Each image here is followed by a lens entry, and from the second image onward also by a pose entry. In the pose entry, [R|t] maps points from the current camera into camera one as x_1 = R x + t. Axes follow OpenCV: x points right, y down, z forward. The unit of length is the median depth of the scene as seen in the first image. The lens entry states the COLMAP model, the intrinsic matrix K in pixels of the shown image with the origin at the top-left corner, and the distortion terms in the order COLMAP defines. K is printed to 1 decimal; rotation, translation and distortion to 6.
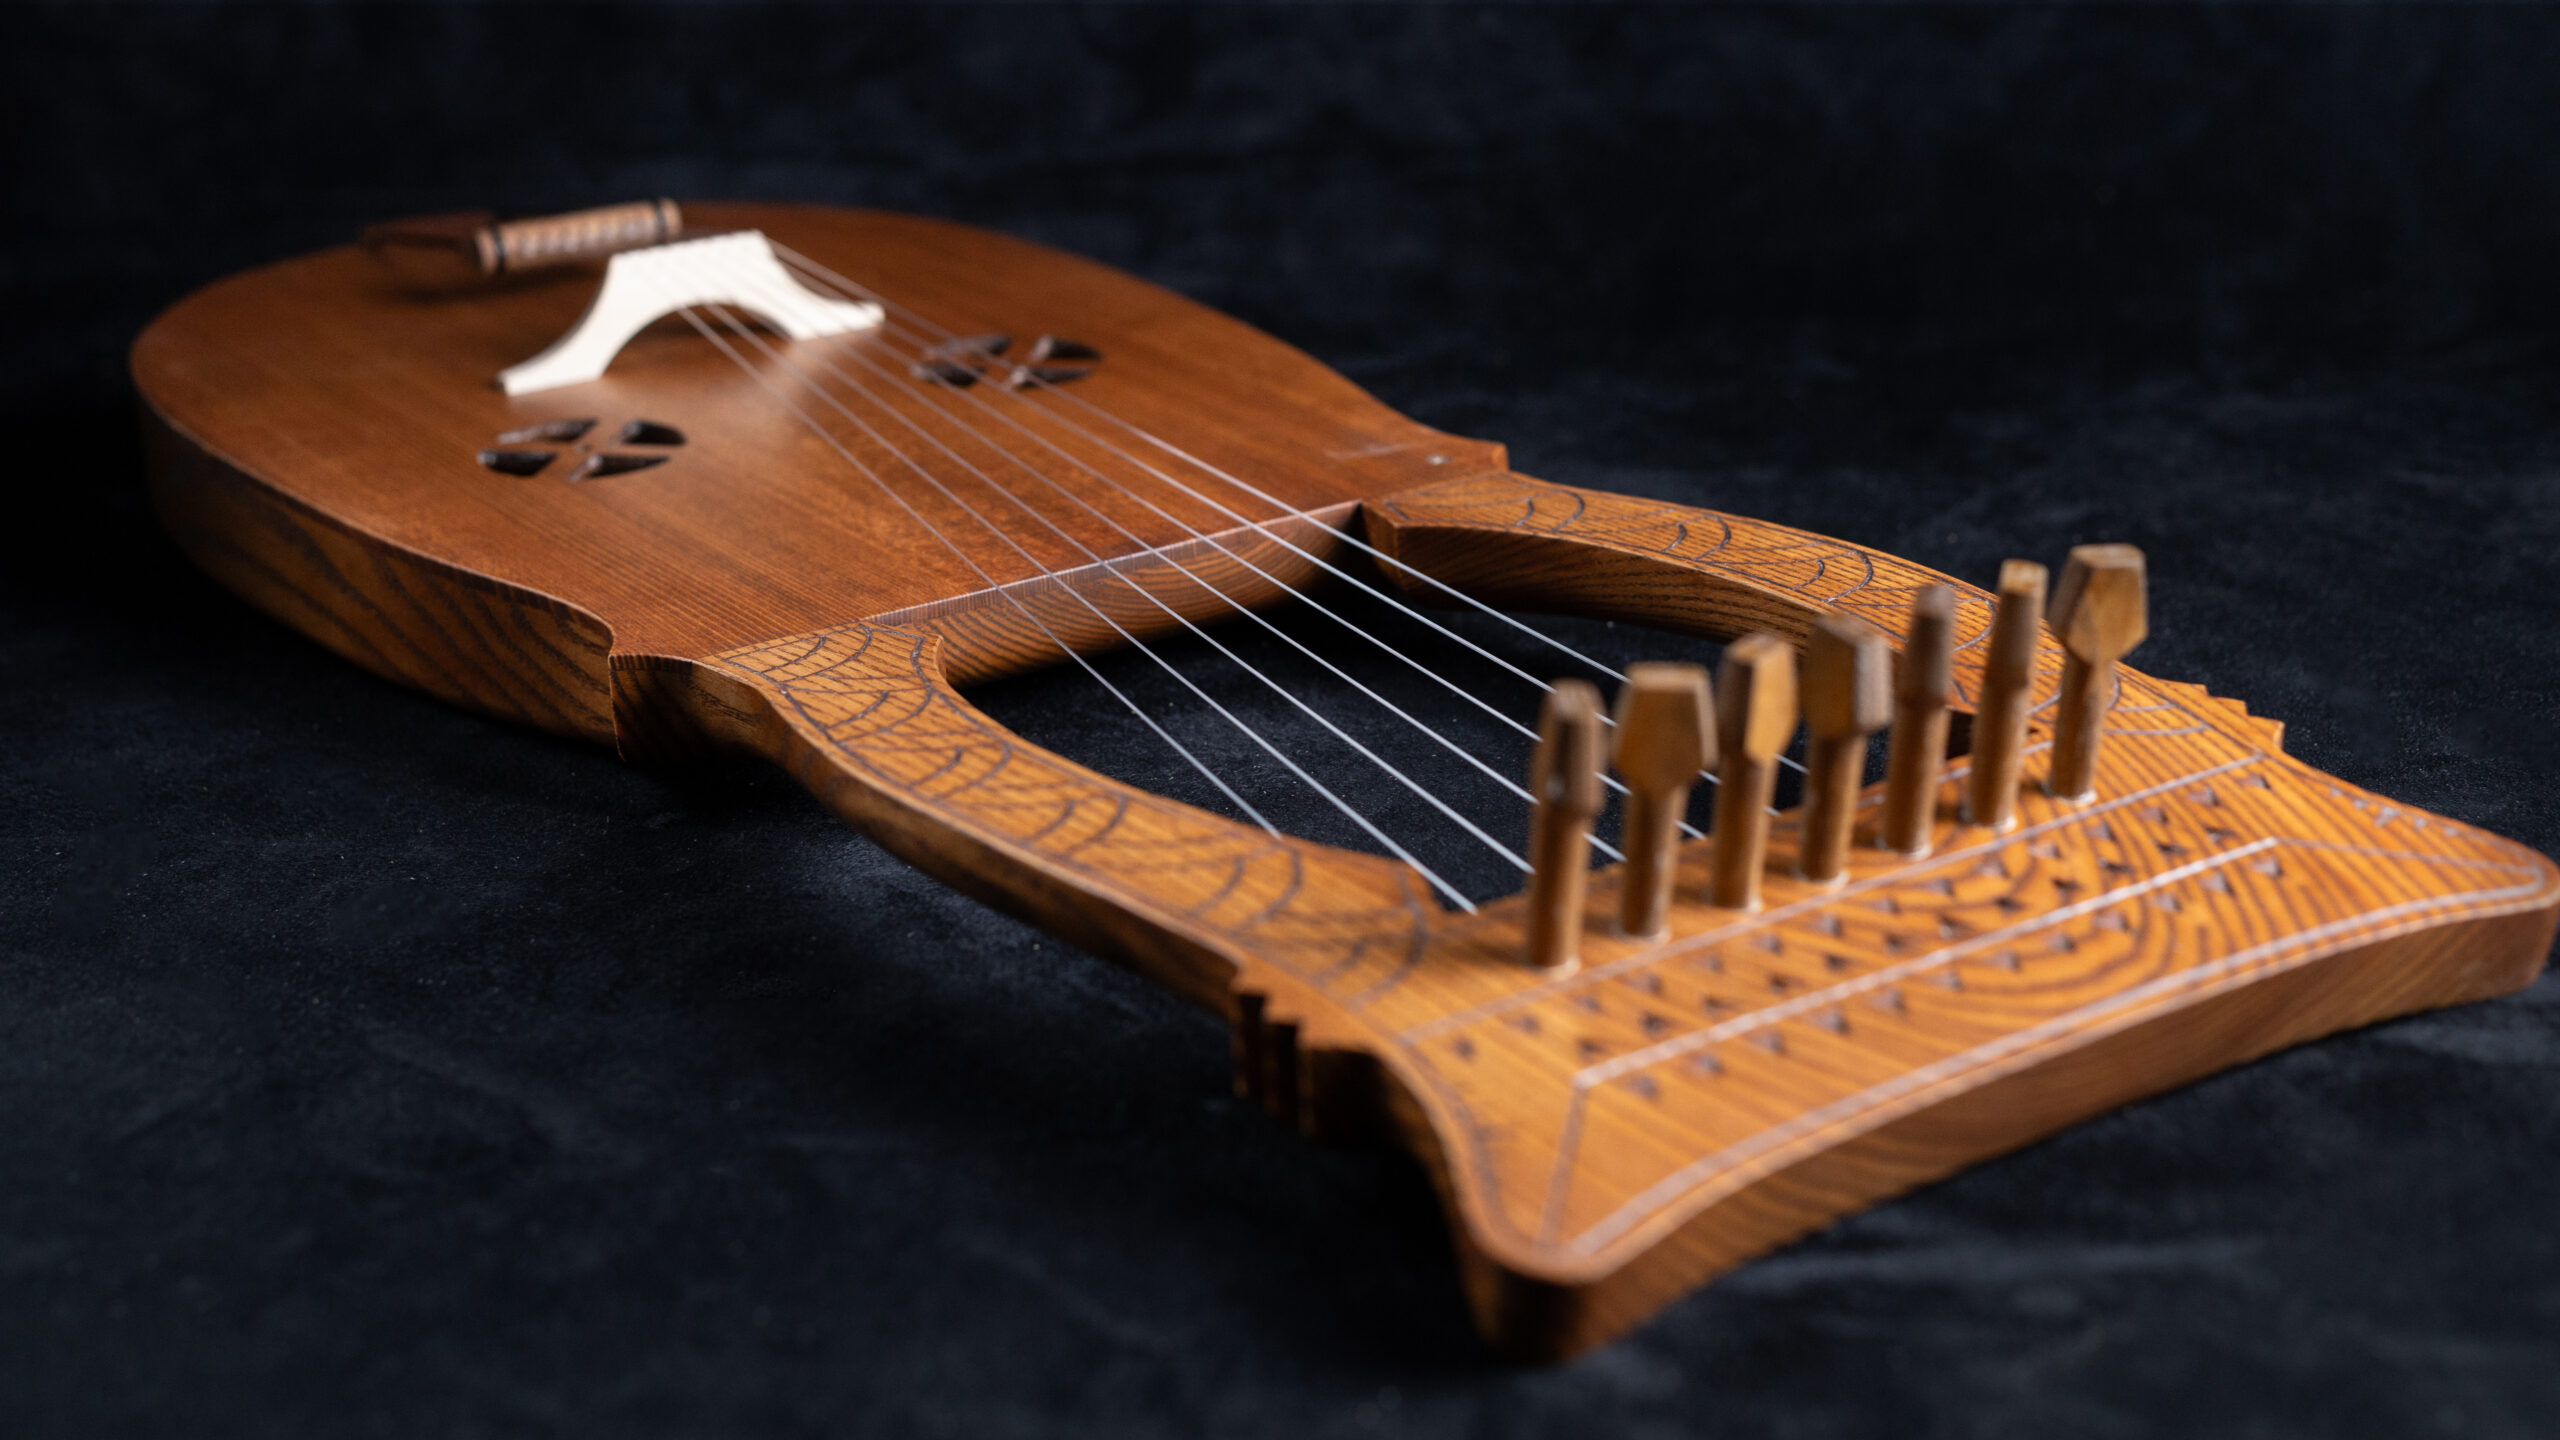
lens RADIAL K [[3886.2, 0, 1277.8], [0, 3886.2, 689.2], [0, 0, 1]] dist [-0.000629, -0.000526]
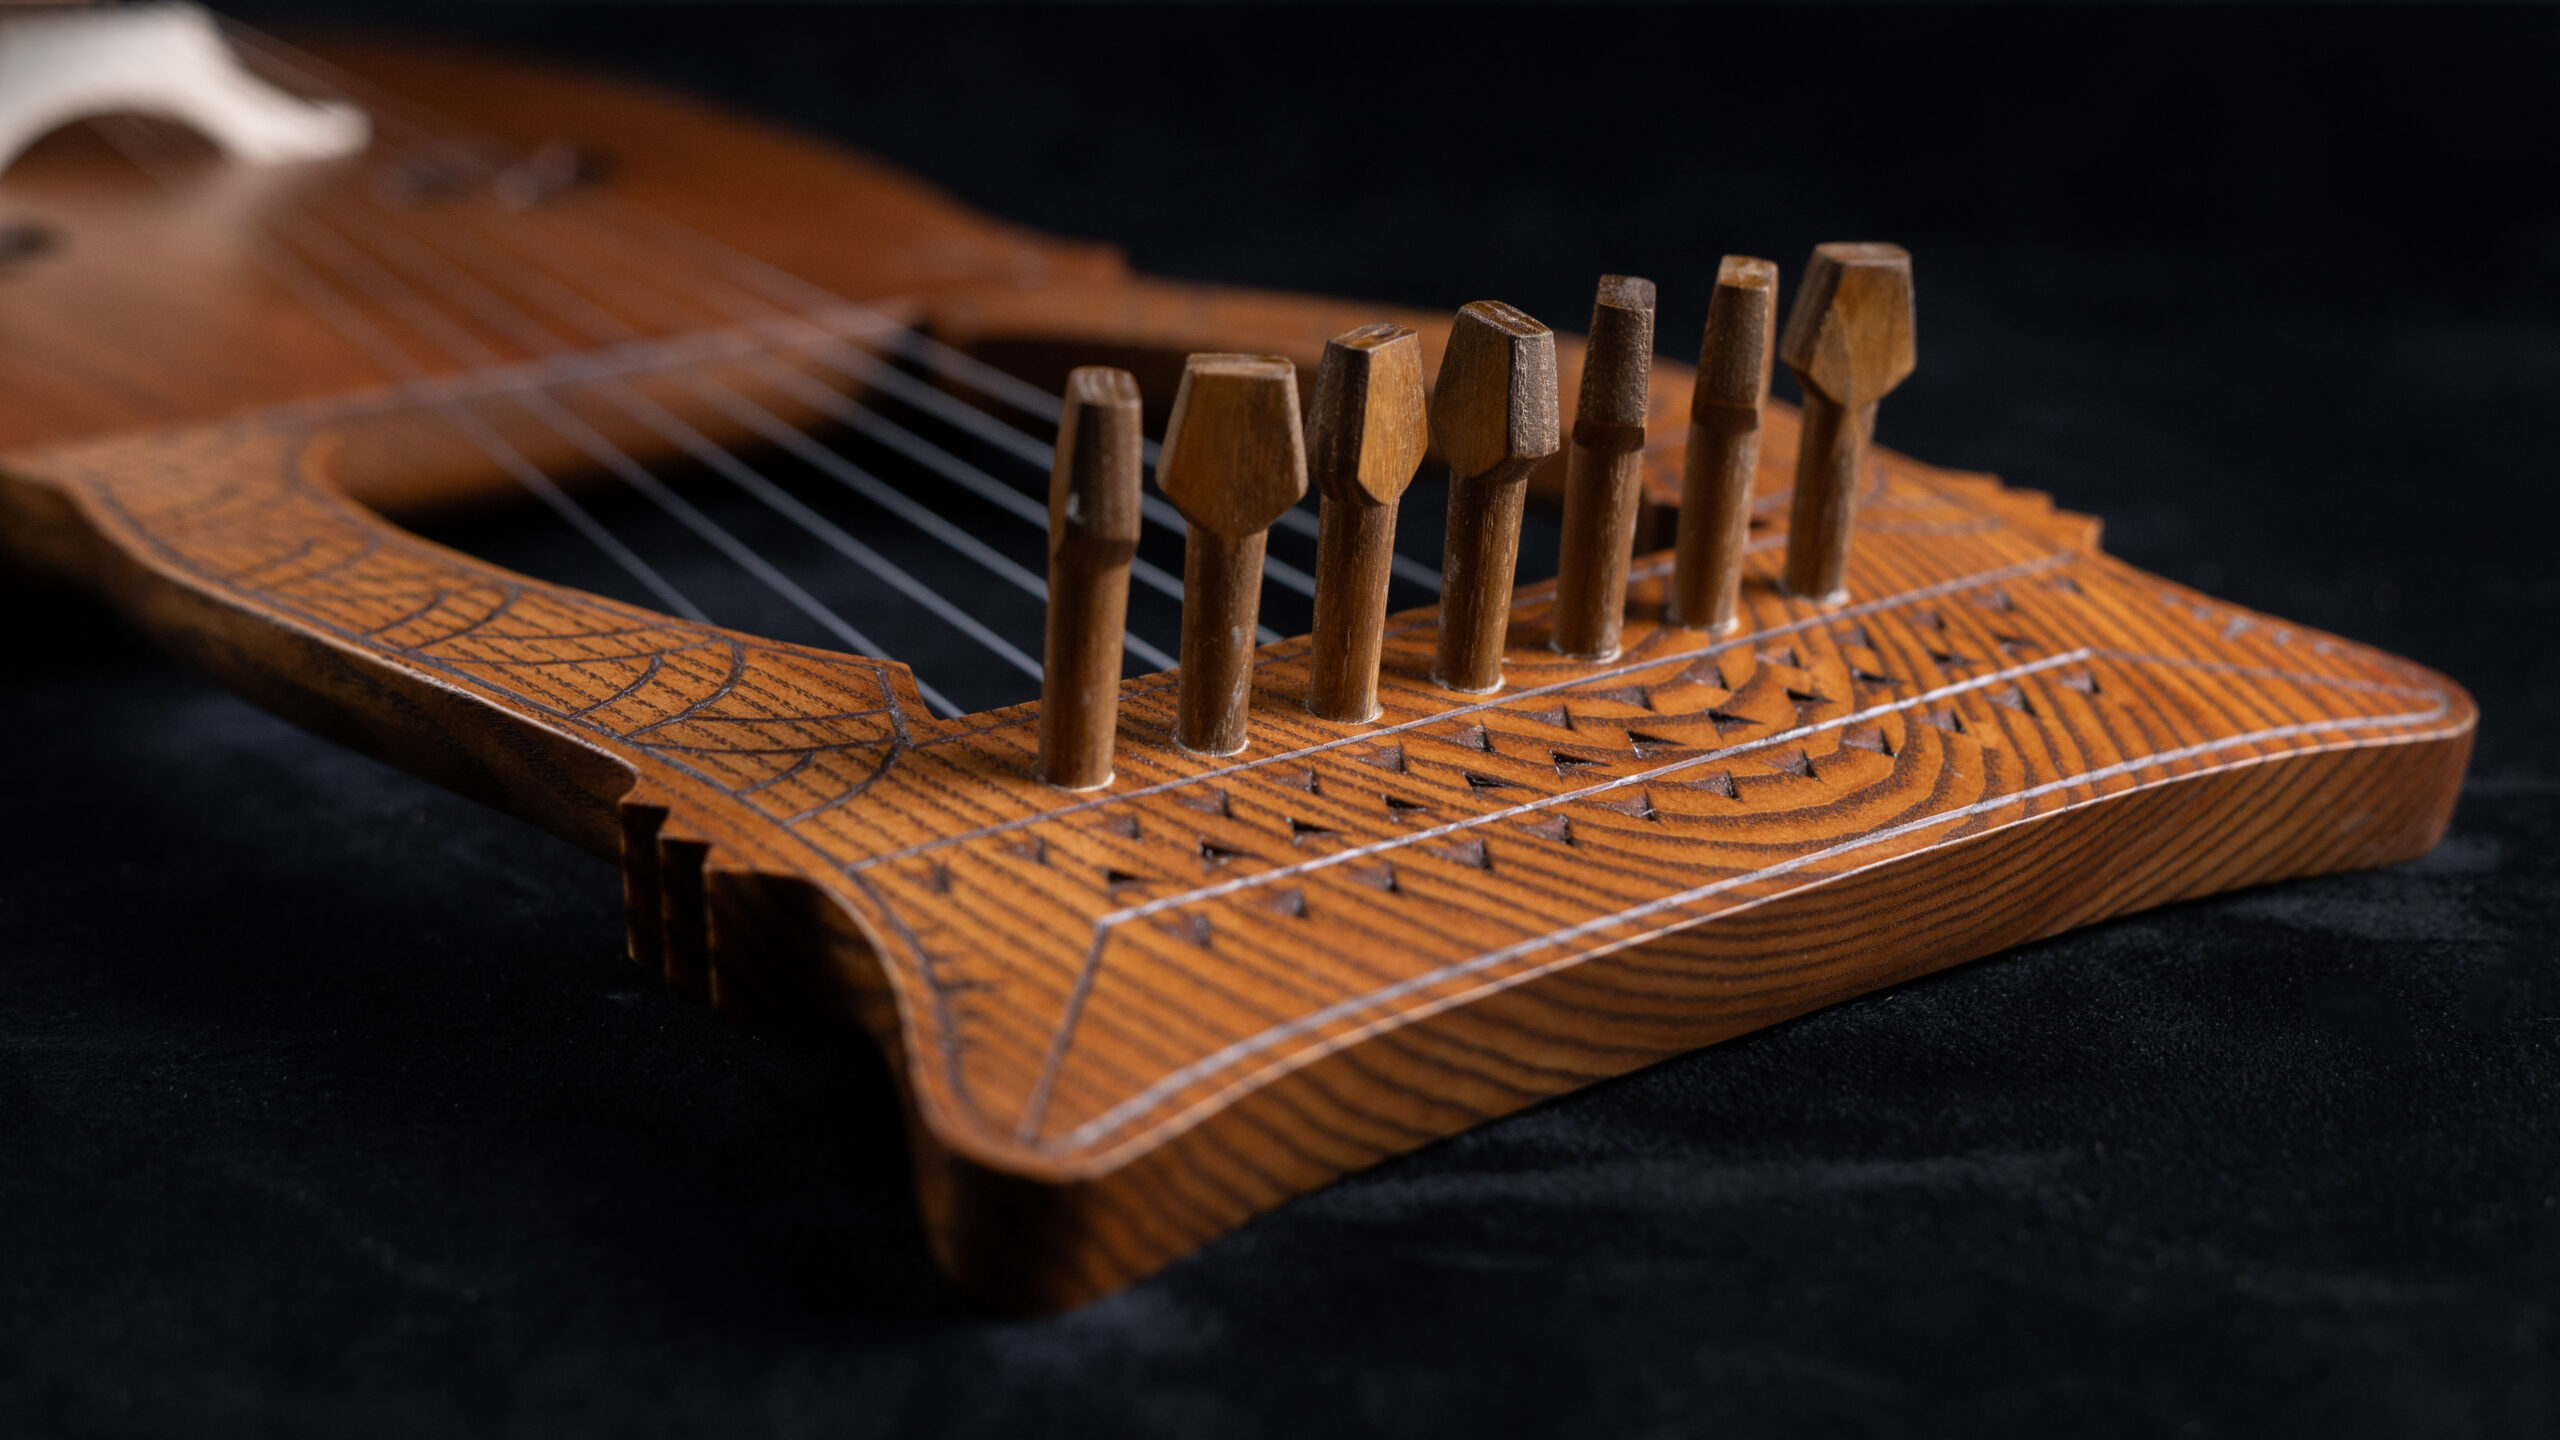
lens RADIAL K [[4102.2, 0, 1280.0], [0, 4102.2, 720.0], [0, 0, 1]] dist [-0.001865, -0.089363]
pose [[0.998315, 0.006857, 0.057618, 0.053241], [-0.004793, 0.999345, -0.035875, 0.072267], [-0.057826, 0.035539, 0.997694, 0.211603]]
